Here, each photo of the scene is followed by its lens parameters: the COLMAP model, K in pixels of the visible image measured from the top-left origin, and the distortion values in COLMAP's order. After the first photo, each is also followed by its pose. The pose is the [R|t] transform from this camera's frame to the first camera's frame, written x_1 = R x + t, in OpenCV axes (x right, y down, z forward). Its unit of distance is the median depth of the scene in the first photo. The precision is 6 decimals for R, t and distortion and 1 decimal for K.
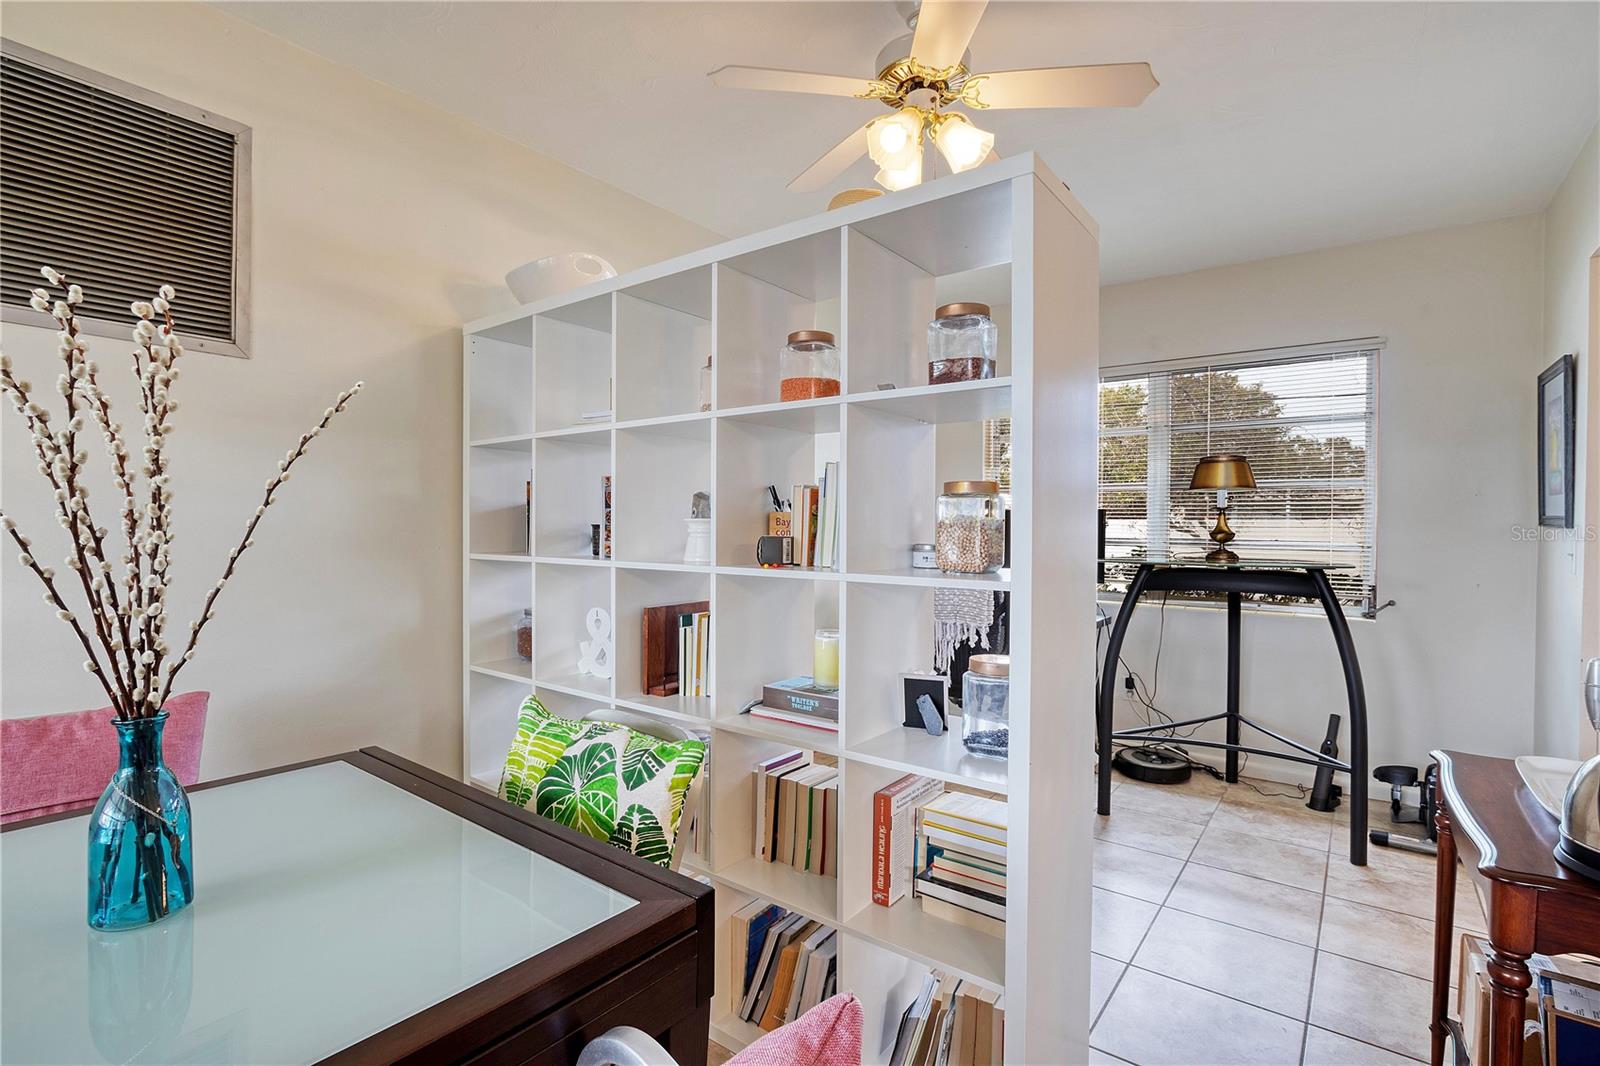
lens RADIAL K [[740.9, 0, 791.3], [0, 740.9, 534.0], [0, 0, 1]] dist [-0.022065, 0.005680]
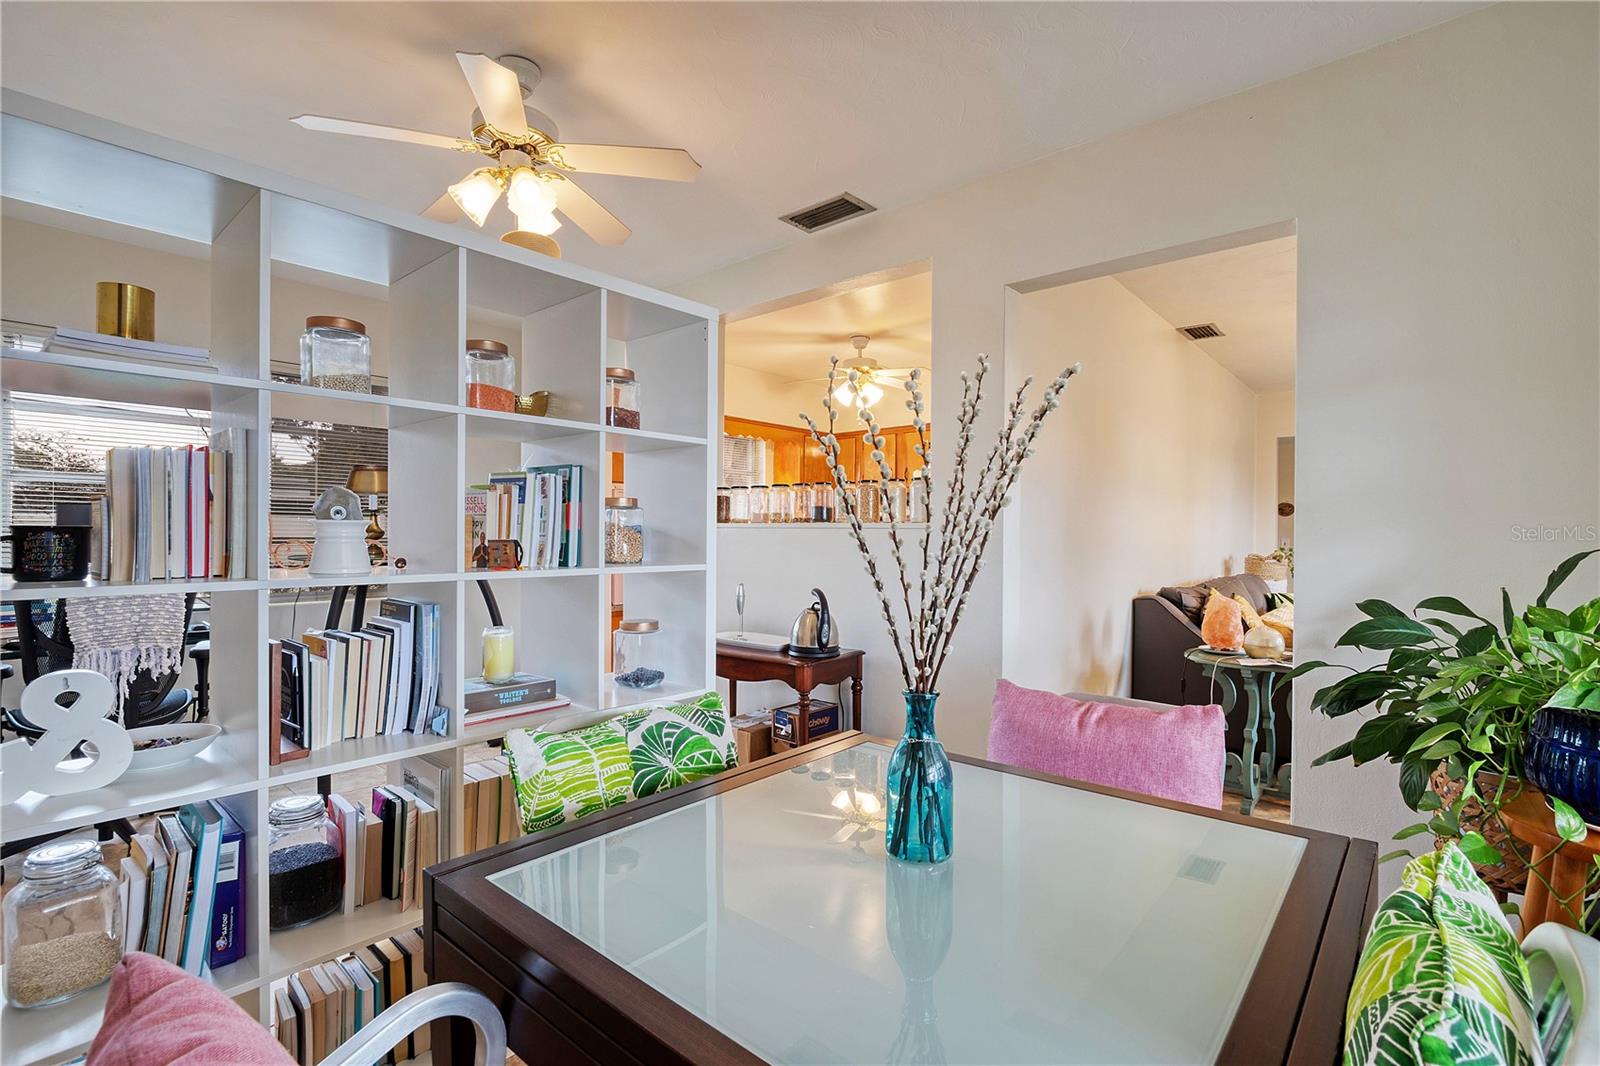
lens RADIAL K [[740.9, 0, 791.3], [0, 740.9, 534.0], [0, 0, 1]] dist [-0.022065, 0.005680]
pose [[0.053756, -0.005952, 0.998536, -1.237722], [0.000698, 0.999982, 0.005923, -0.010040], [-0.998554, 0.000379, 0.053760, 0.669360]]
